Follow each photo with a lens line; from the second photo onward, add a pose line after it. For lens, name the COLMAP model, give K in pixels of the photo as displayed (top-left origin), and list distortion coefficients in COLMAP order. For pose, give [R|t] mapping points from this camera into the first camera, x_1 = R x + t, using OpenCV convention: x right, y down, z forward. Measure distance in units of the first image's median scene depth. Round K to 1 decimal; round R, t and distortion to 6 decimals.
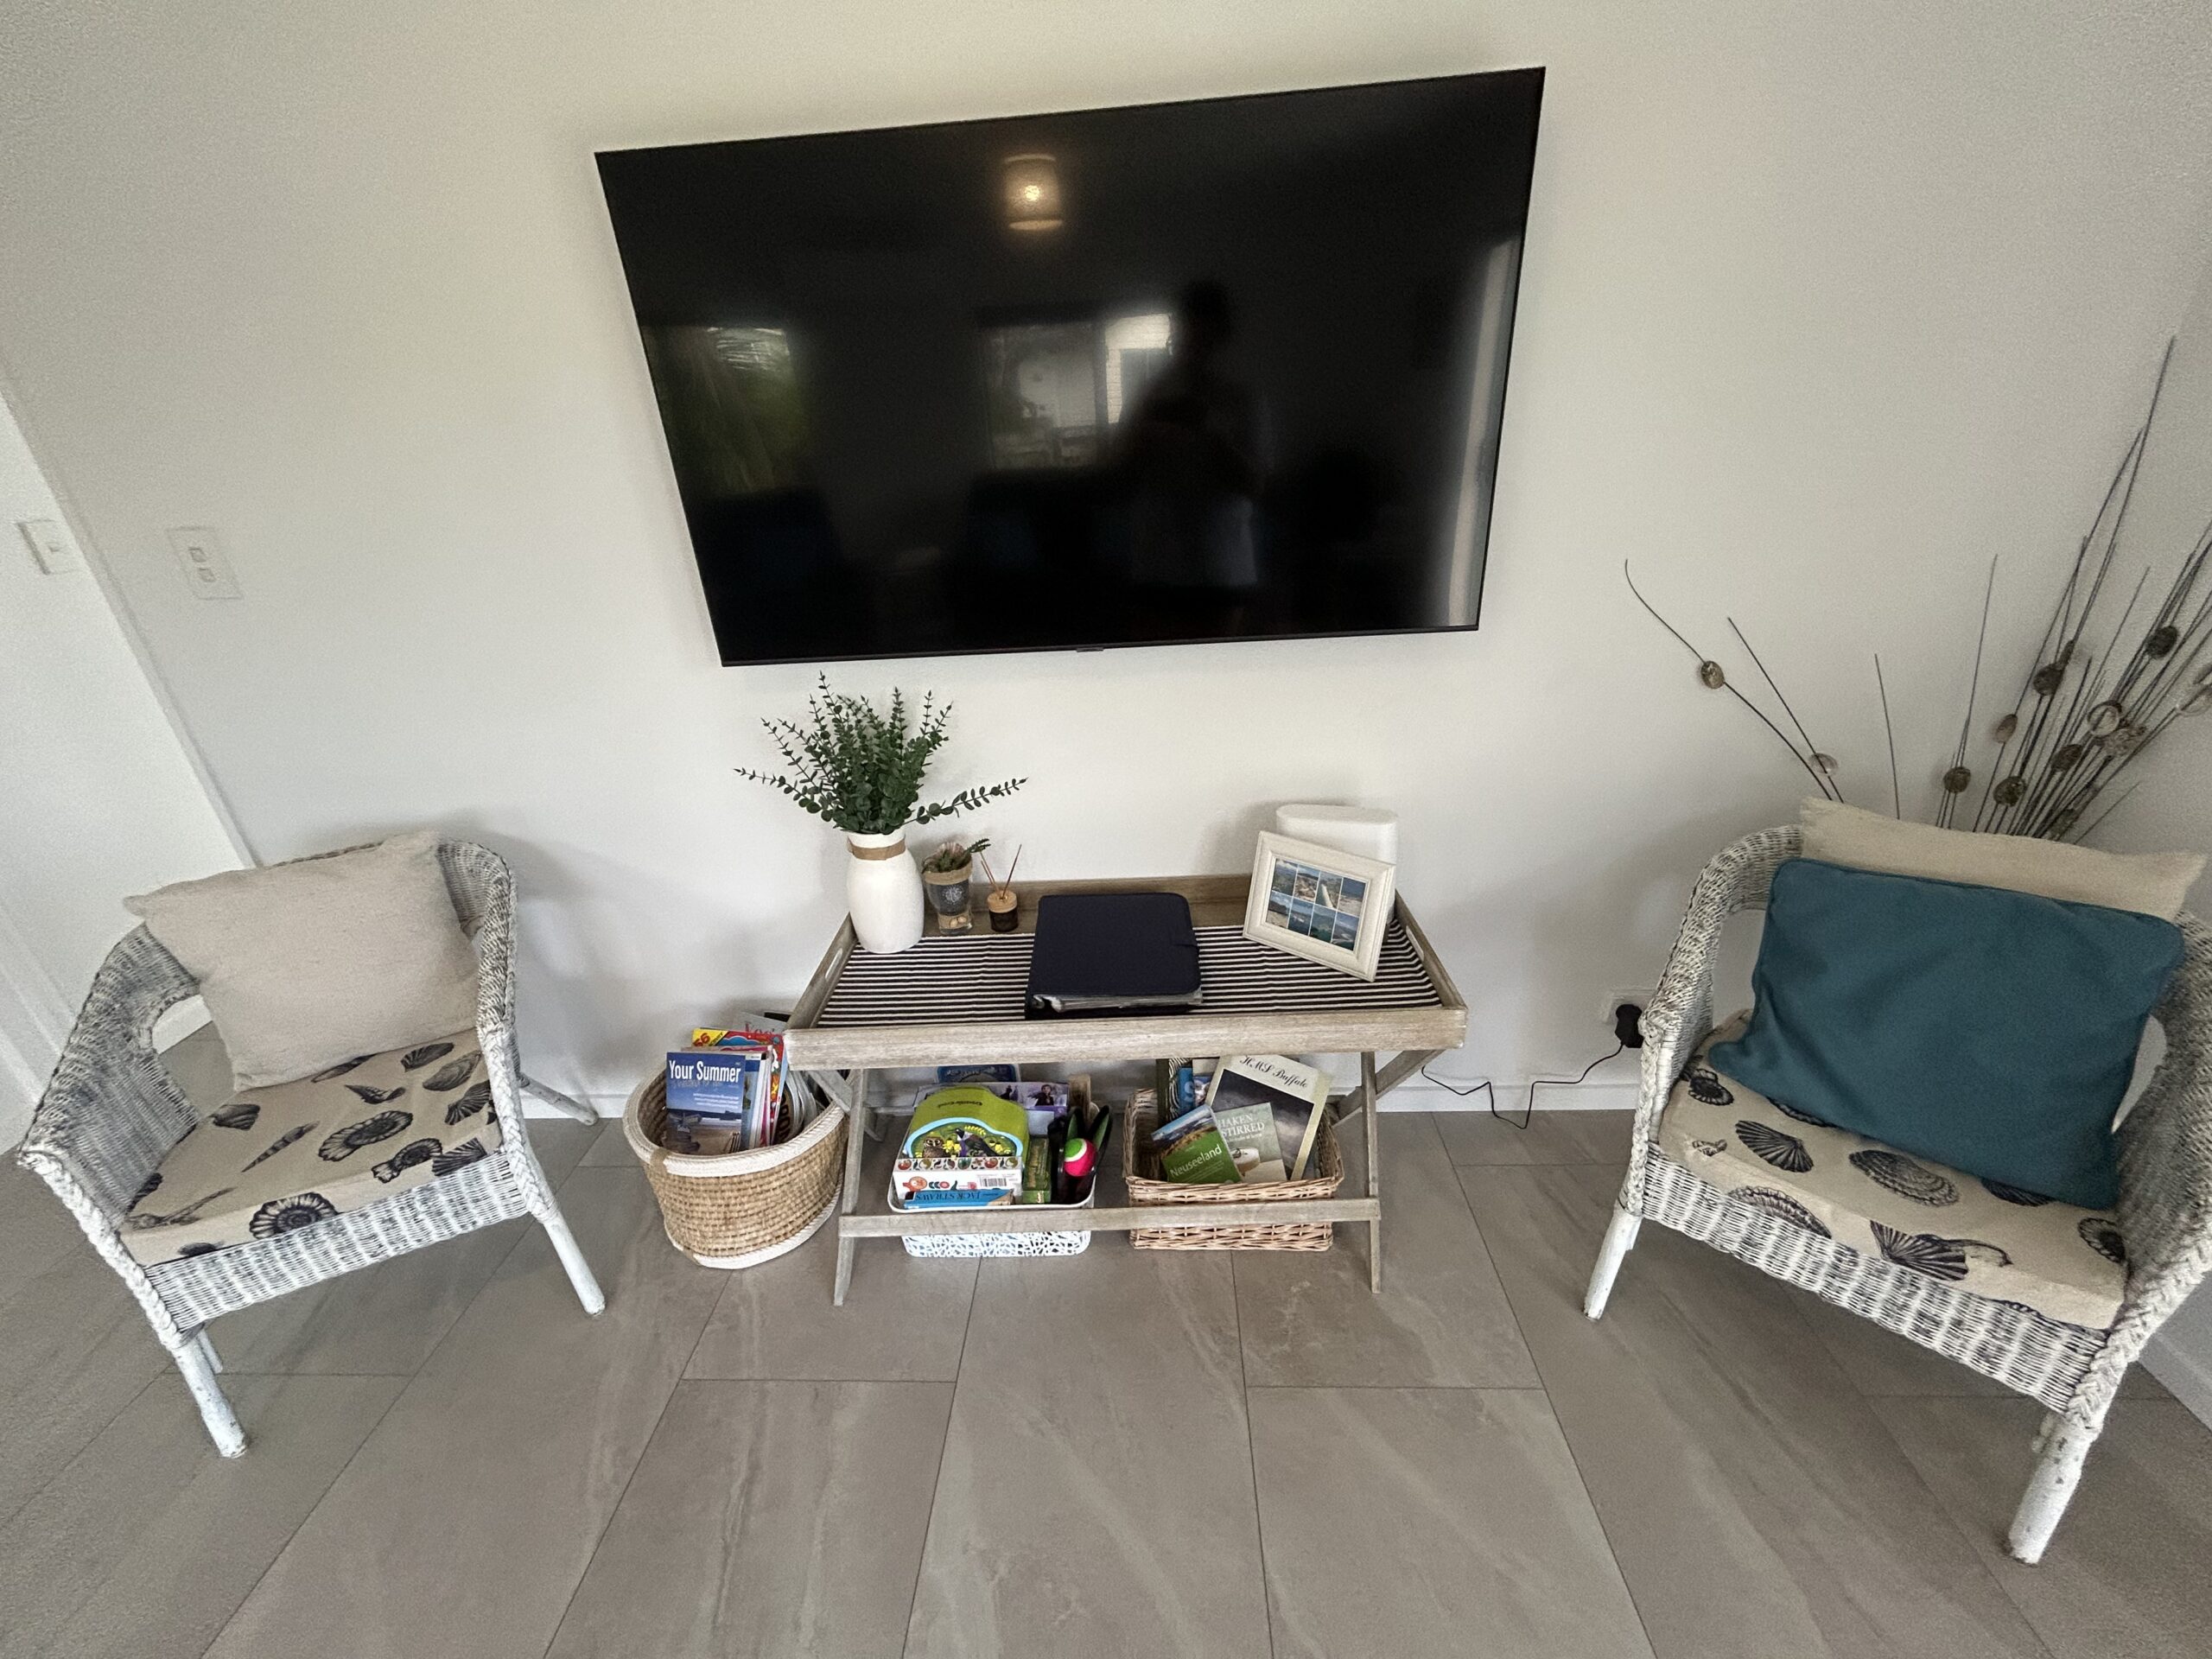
lens RADIAL K [[888.6, 0, 1106.0], [0, 888.6, 829.5], [0, 0, 1]] dist [0.002245, -0.000273]
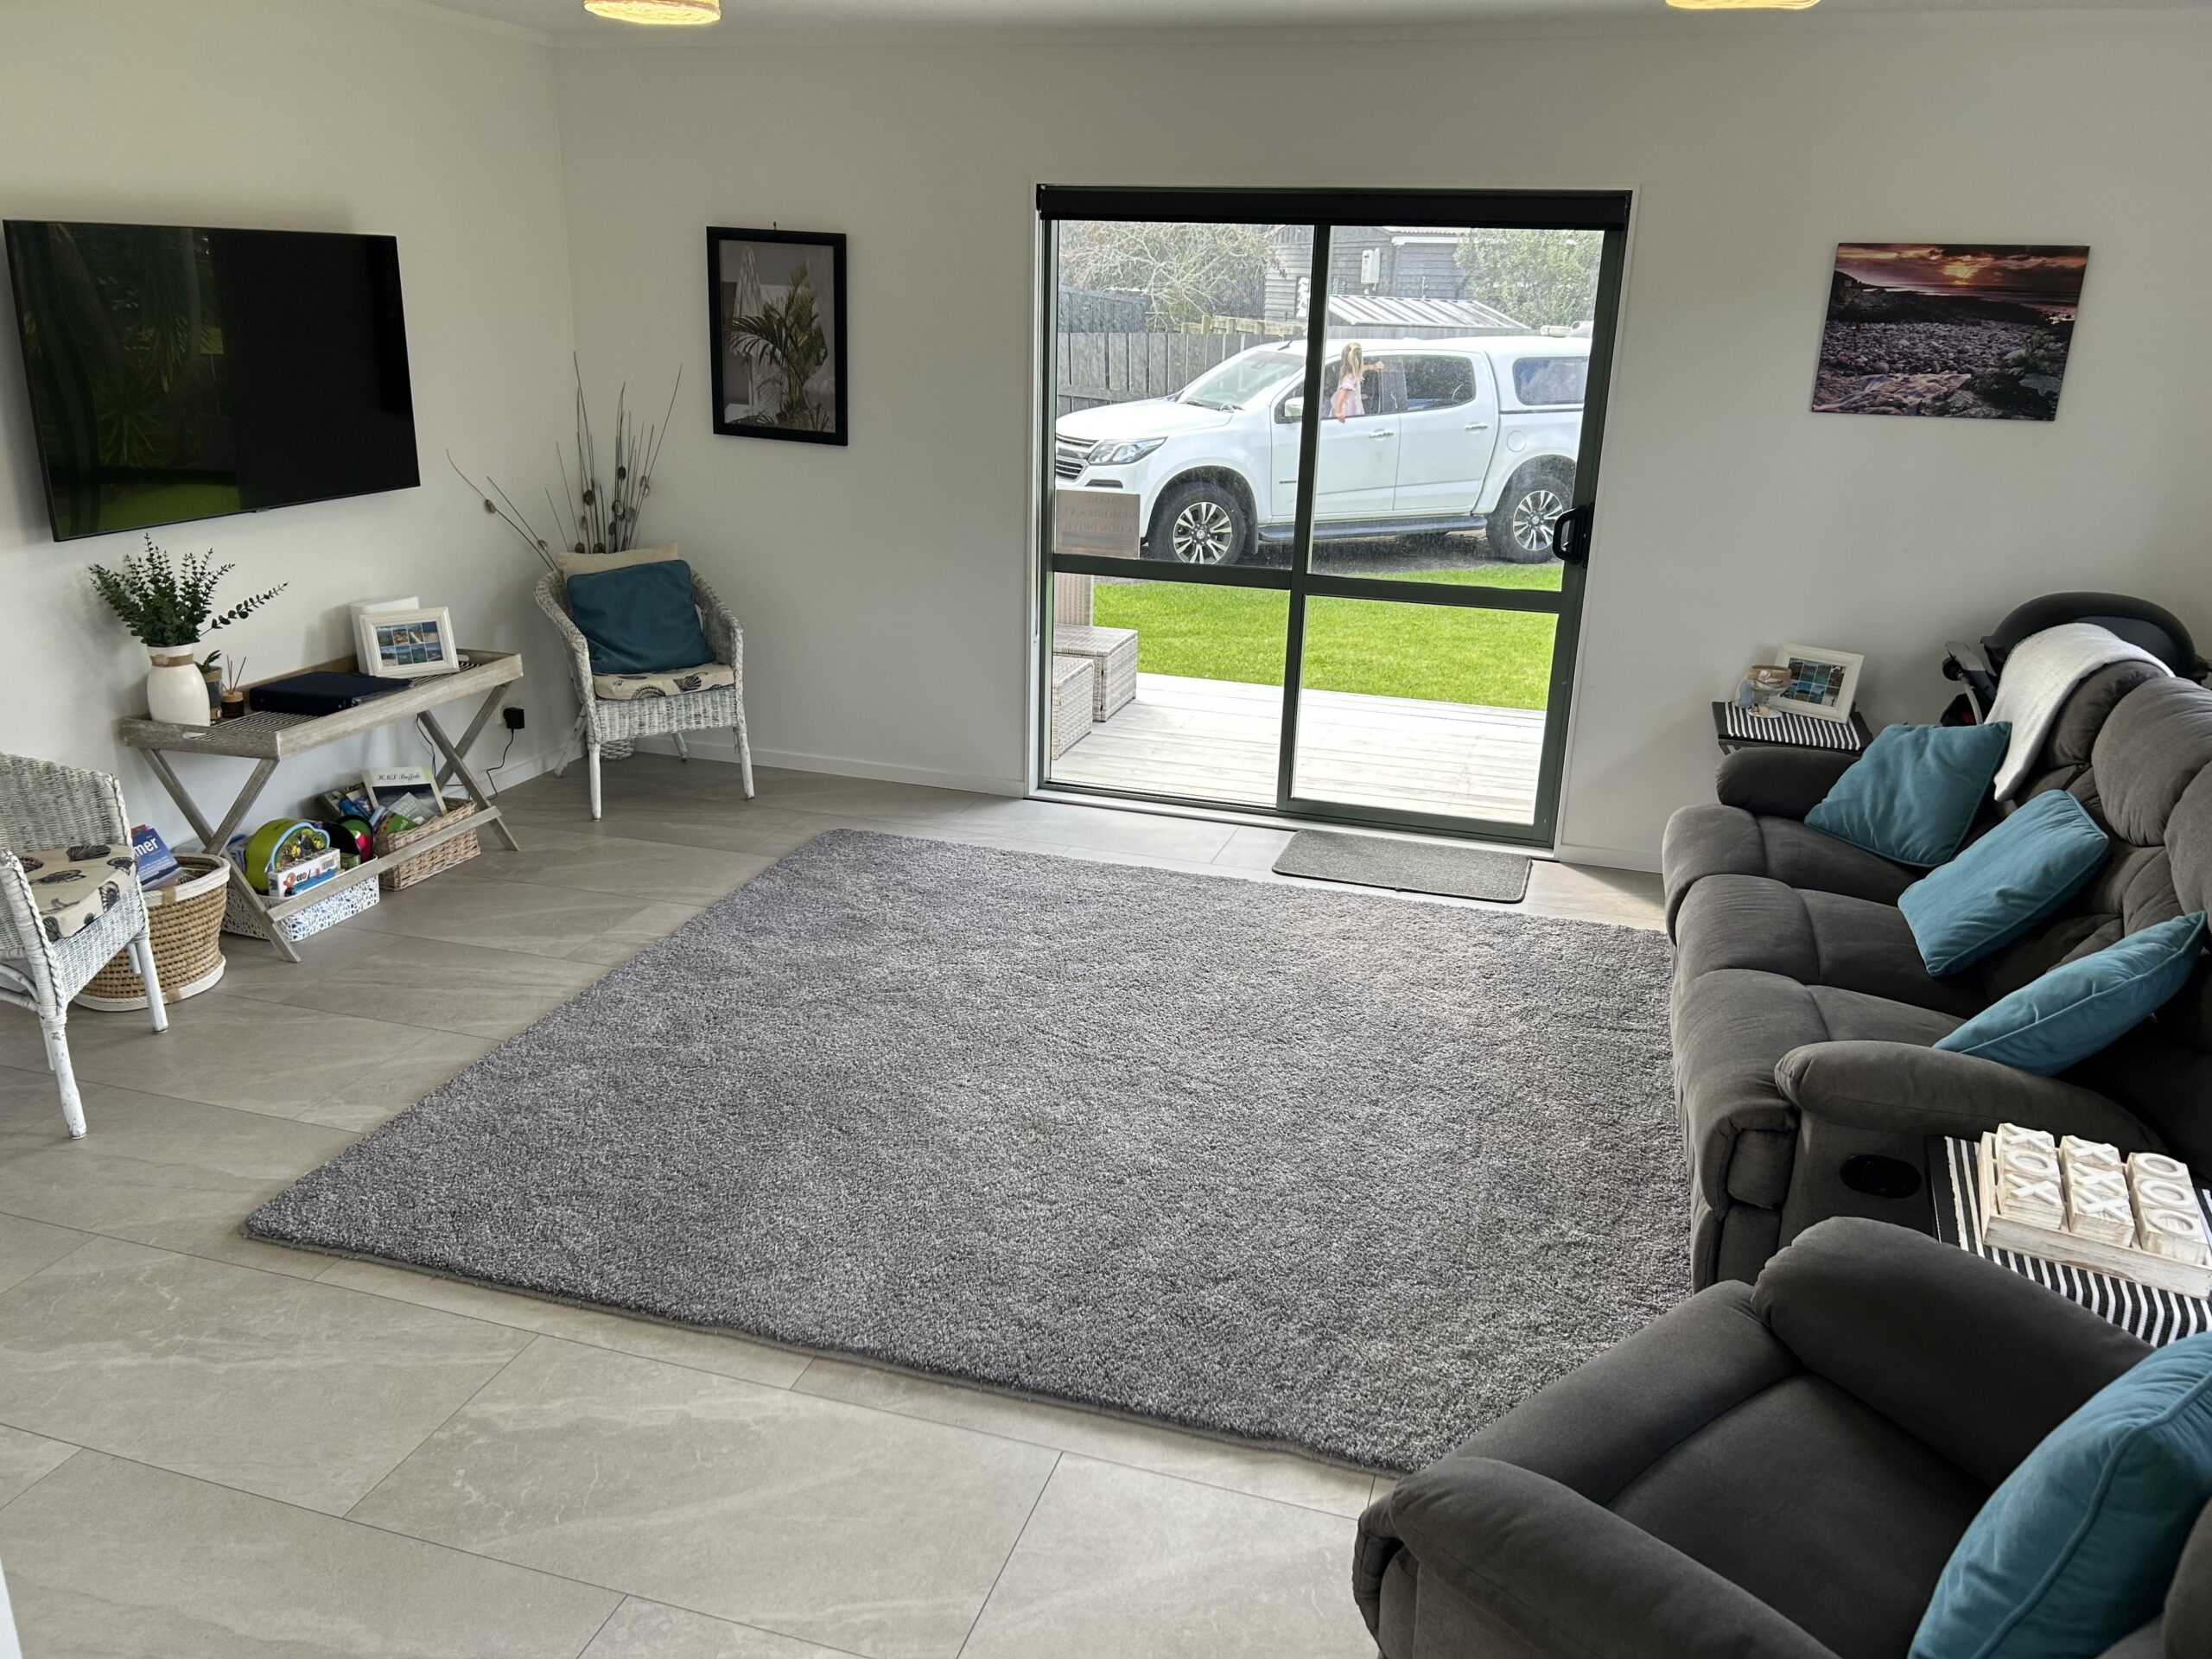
lens RADIAL K [[1694.9, 0, 1106.0], [0, 1694.9, 829.5], [0, 0, 1]] dist [0.004643, 0.001598]
pose [[0.259266, -0.237107, 0.936249, -2.602985], [0.367821, 0.920583, 0.131282, 0.482767], [-0.893022, 0.310335, 0.325889, -1.177845]]
